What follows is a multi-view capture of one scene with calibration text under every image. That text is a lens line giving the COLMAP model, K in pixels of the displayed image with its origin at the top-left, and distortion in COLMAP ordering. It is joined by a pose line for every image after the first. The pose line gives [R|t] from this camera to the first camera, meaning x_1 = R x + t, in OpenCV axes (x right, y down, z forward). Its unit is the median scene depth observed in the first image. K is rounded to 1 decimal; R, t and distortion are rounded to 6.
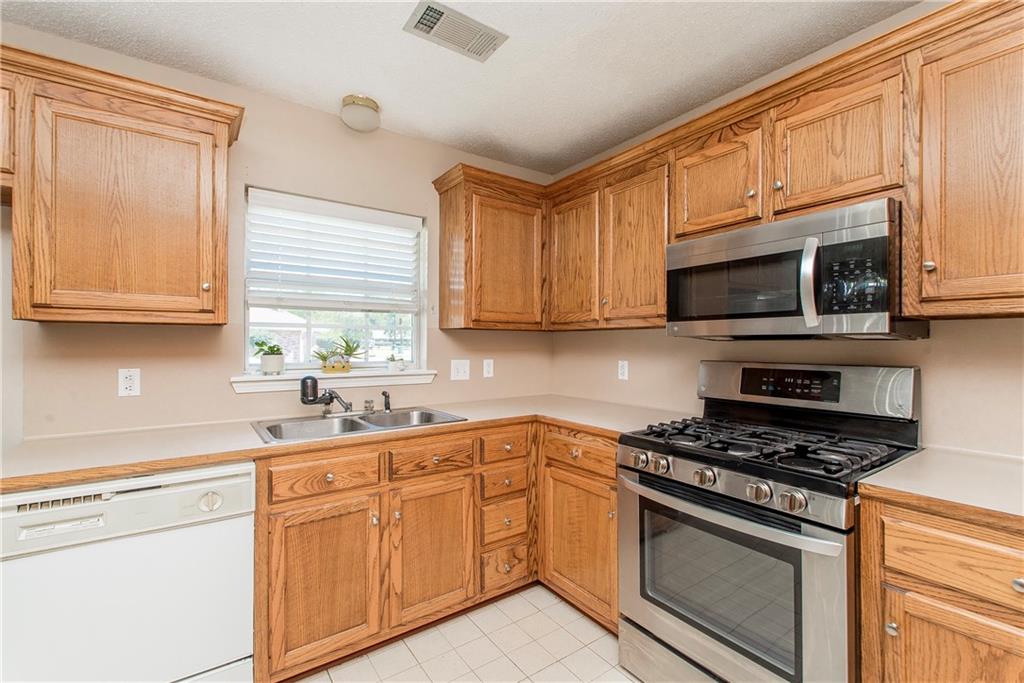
lens RADIAL K [[438.5, 0, 526.2], [0, 438.5, 341.2], [0, 0, 1]] dist [0.002289, -0.000269]
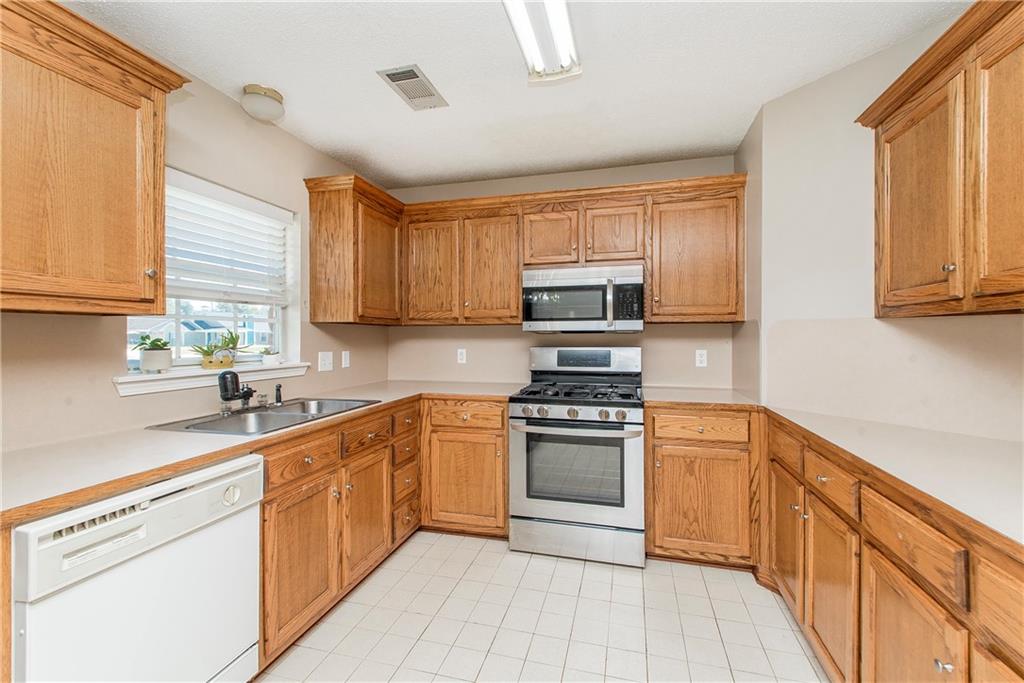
lens RADIAL K [[424.5, 0, 512.0], [0, 424.5, 337.6], [0, 0, 1]] dist [0.015807, -0.008168]
pose [[0.775811, -0.005821, 0.630939, -0.615046], [0.000223, 0.999960, 0.008951, -0.001427], [-0.630966, -0.006804, 0.775781, -0.110895]]
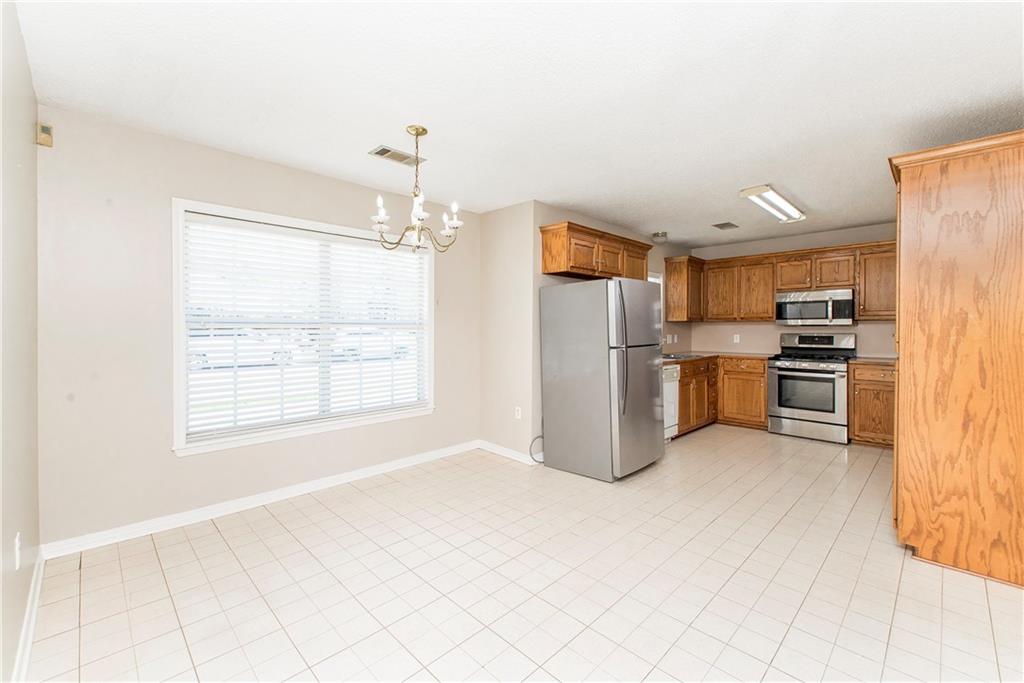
lens RADIAL K [[431.7, 0, 517.4], [0, 431.7, 331.9], [0, 0, 1]] dist [0.002413, 0.000231]
pose [[0.984420, -0.002585, 0.175813, -1.809727], [0.000319, 0.999917, 0.012917, -0.001629], [-0.175832, -0.012659, 0.984339, -1.467264]]
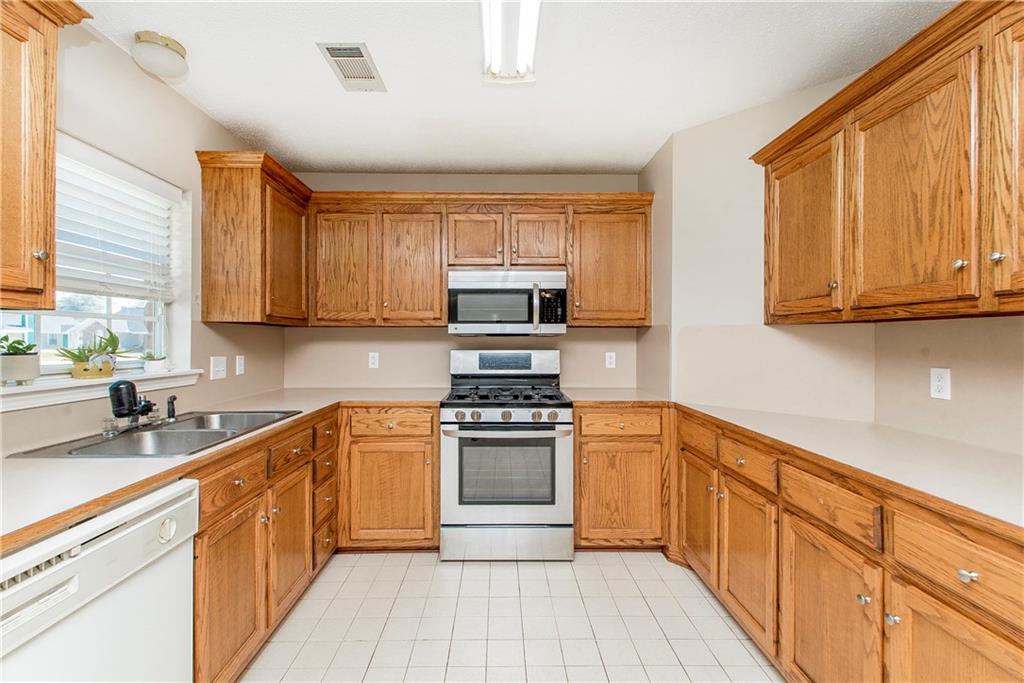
lens RADIAL K [[438.3, 0, 494.4], [0, 438.3, 340.2], [0, 0, 1]] dist [0.016343, -0.010918]
pose [[0.582490, -0.002897, 0.812833, -0.759644], [-0.004515, 0.999967, 0.006799, 0.000383], [-0.812826, -0.007630, 0.582457, 0.019198]]
